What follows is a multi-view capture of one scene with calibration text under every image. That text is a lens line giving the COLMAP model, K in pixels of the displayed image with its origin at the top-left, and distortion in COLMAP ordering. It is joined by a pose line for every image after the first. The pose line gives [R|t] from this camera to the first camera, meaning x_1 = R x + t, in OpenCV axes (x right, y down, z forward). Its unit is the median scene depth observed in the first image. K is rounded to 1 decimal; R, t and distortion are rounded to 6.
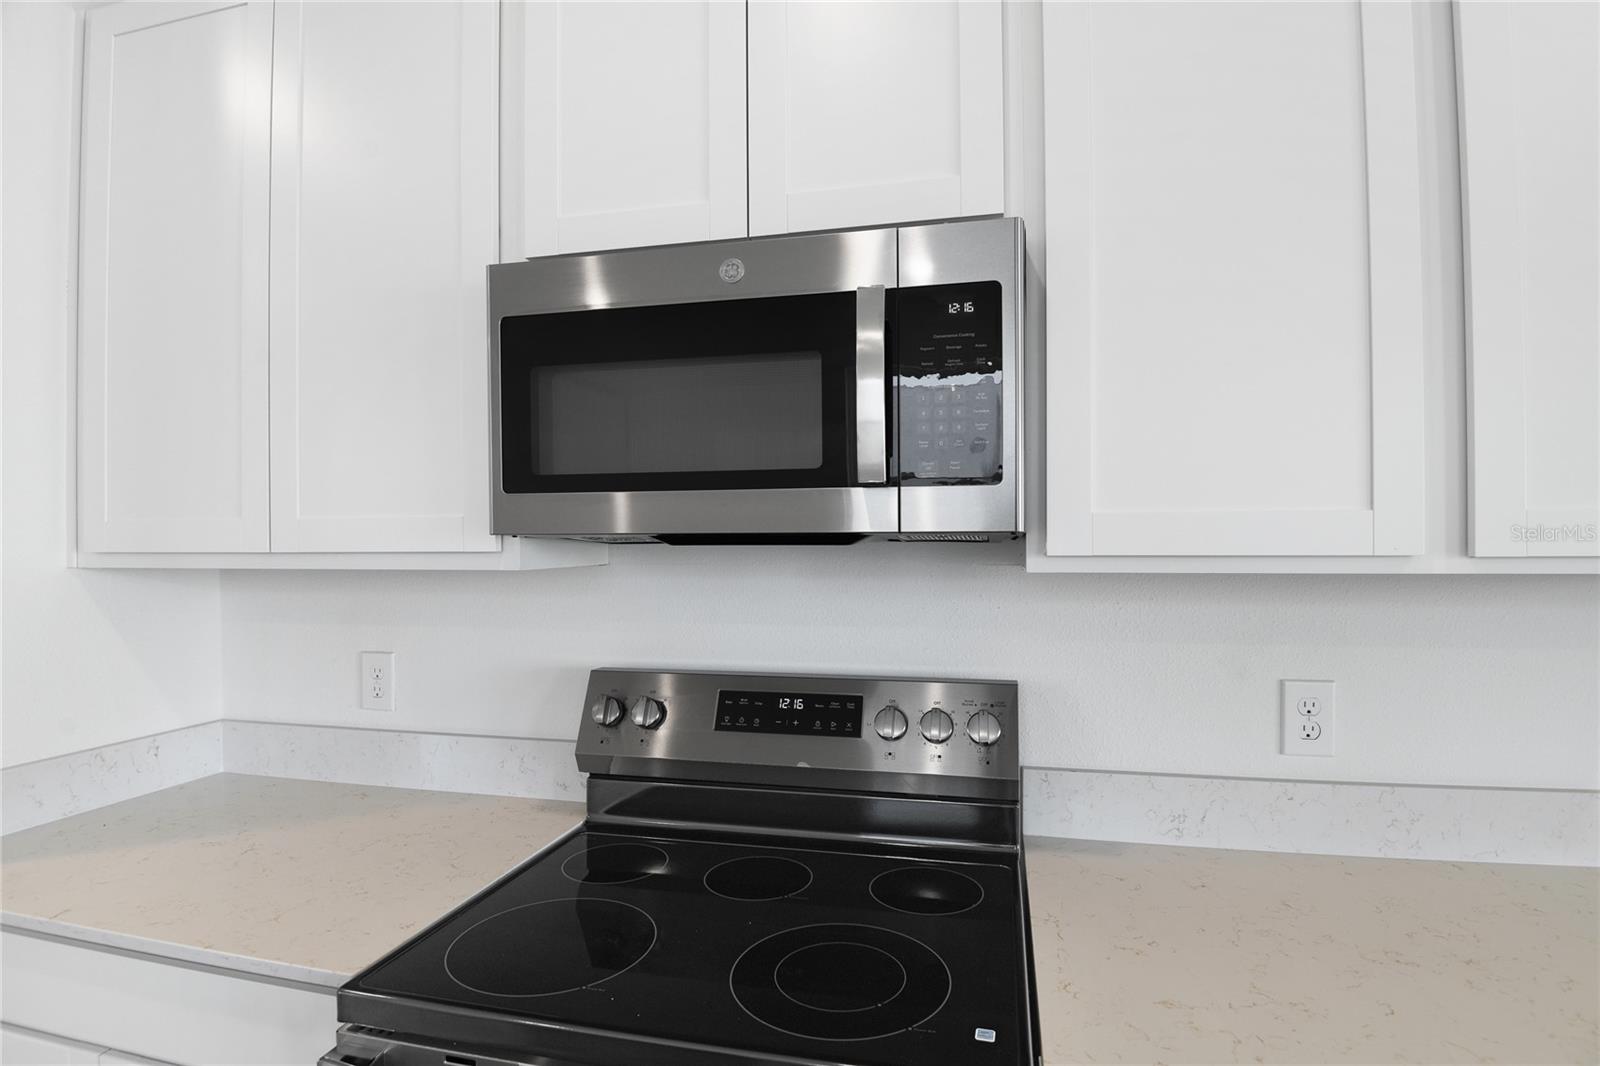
lens RADIAL K [[805.2, 0, 826.6], [0, 805.2, 528.7], [0, 0, 1]] dist [-0.000874, -0.000197]
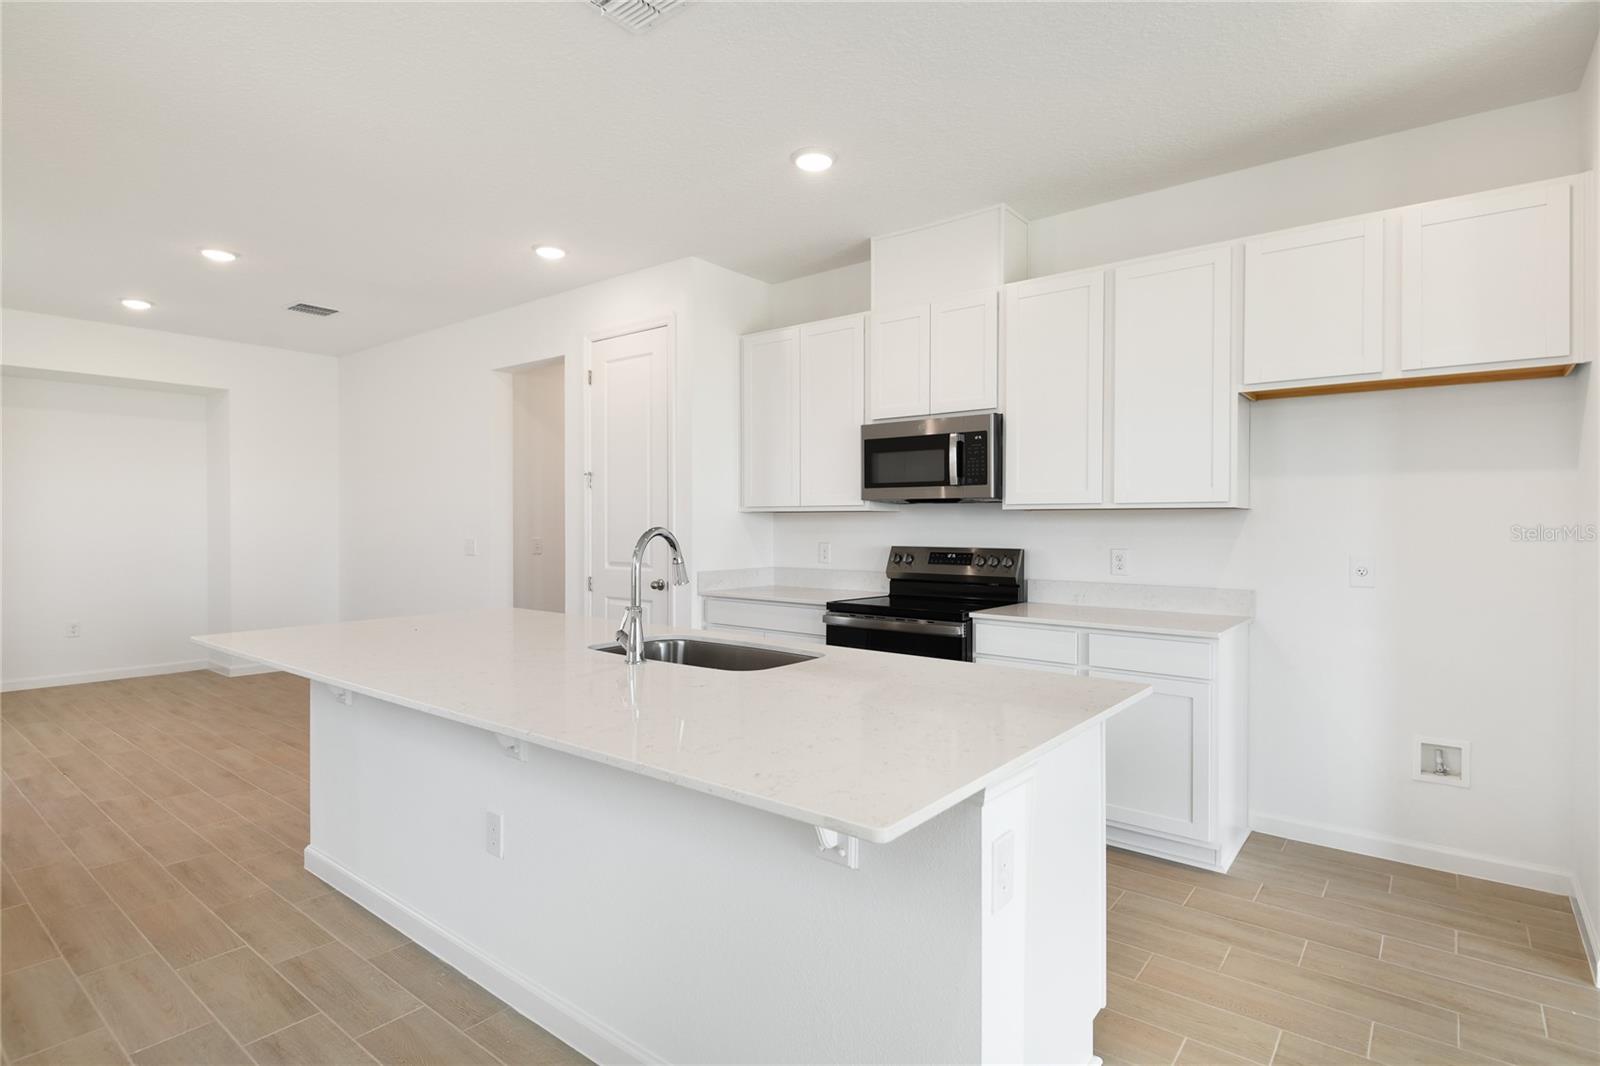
lens RADIAL K [[805.2, 0, 826.6], [0, 805.2, 528.7], [0, 0, 1]] dist [-0.000874, -0.000197]
pose [[0.905688, 0.013538, -0.423728, 0.855887], [-0.006372, 0.999812, 0.018324, 0.064399], [0.423896, -0.013896, 0.905604, -2.054307]]
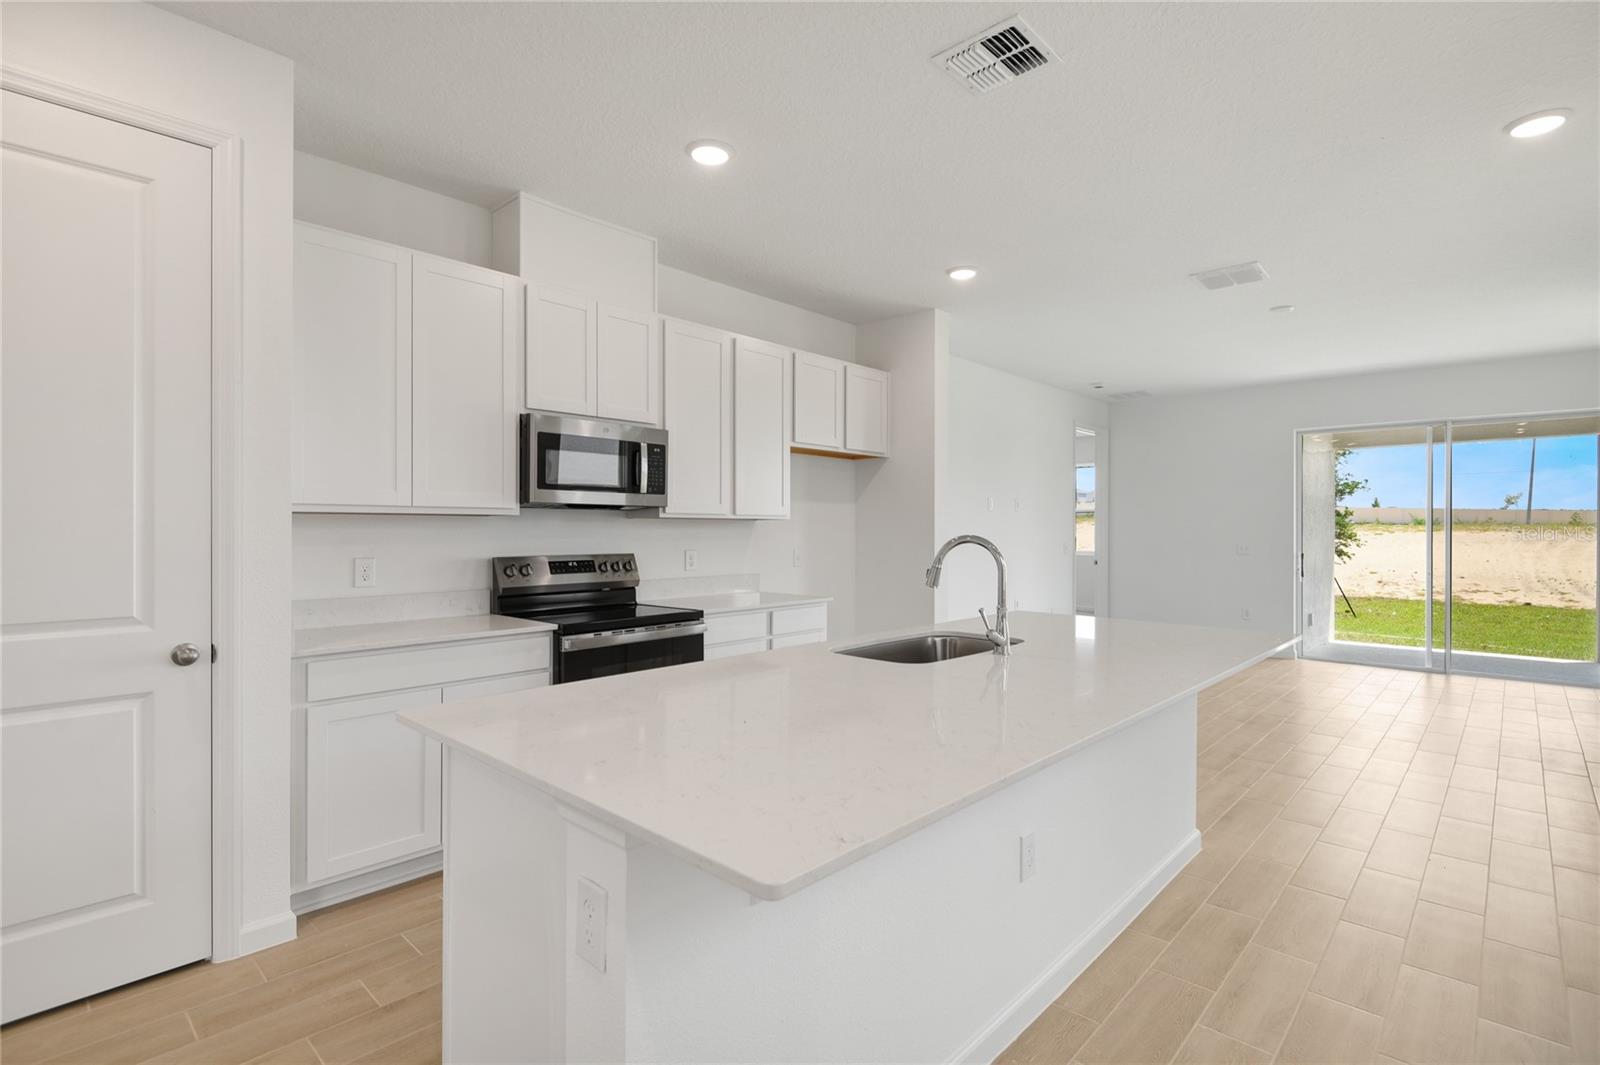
lens RADIAL K [[759.6, 0, 800.0], [0, 759.6, 532.5], [0, 0, 1]] dist [0.000410, 0.000046]
pose [[0.506017, 0.005283, 0.862507, -2.102621], [-0.010855, 0.999941, 0.000243, 0.097299], [-0.862455, -0.009485, 0.506045, -1.166445]]
